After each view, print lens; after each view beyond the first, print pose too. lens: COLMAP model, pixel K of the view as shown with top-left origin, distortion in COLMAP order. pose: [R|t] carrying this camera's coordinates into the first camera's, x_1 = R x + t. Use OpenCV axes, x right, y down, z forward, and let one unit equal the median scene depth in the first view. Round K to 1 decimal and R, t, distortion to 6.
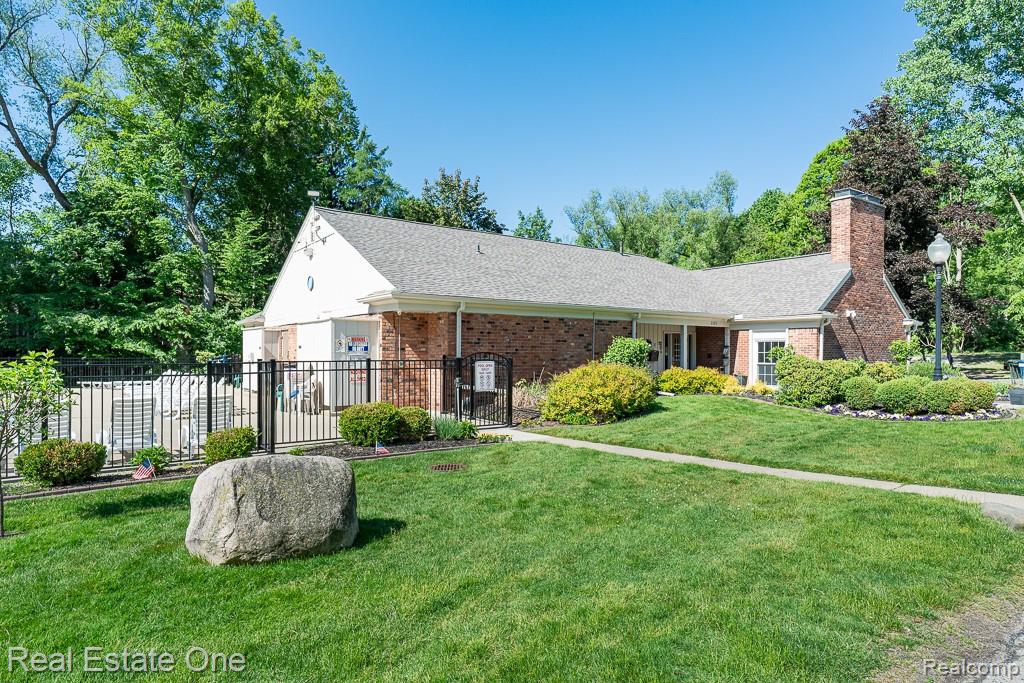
lens RADIAL K [[592.3, 0, 512.1], [0, 592.3, 353.4], [0, 0, 1]] dist [0.001445, 0.000176]
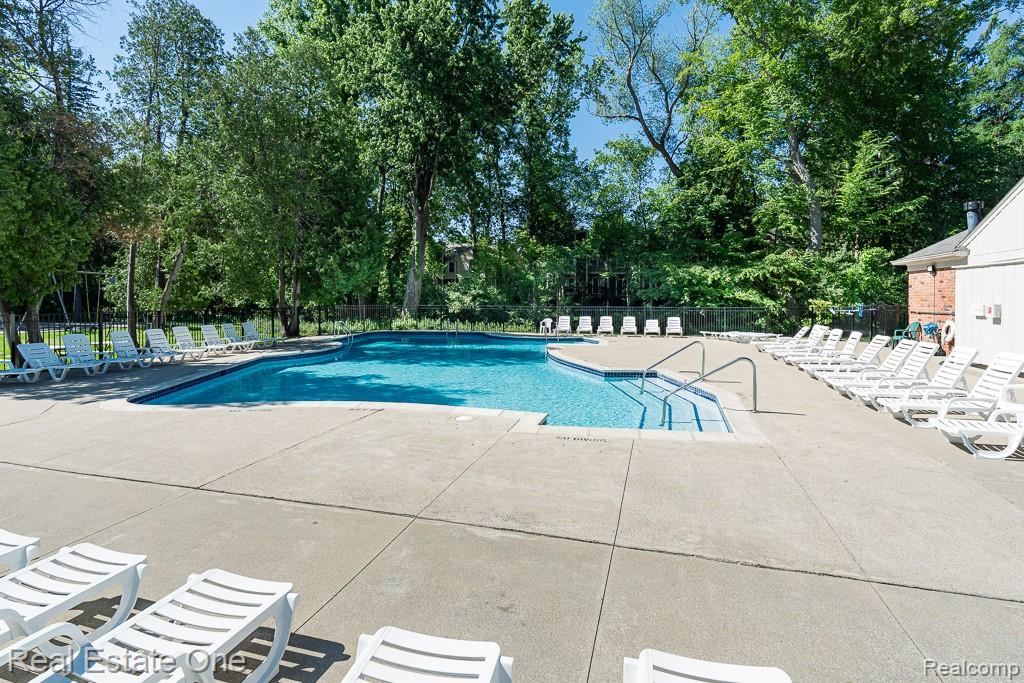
lens RADIAL K [[469.9, 0, 508.9], [0, 469.9, 331.2], [0, 0, 1]] dist [0.000045, 0.001052]
pose [[0.592176, 0.048307, -0.804359, -0.215595], [0.000831, 0.998164, 0.060559, 0.000200], [0.805808, -0.036530, 0.591049, 0.199123]]
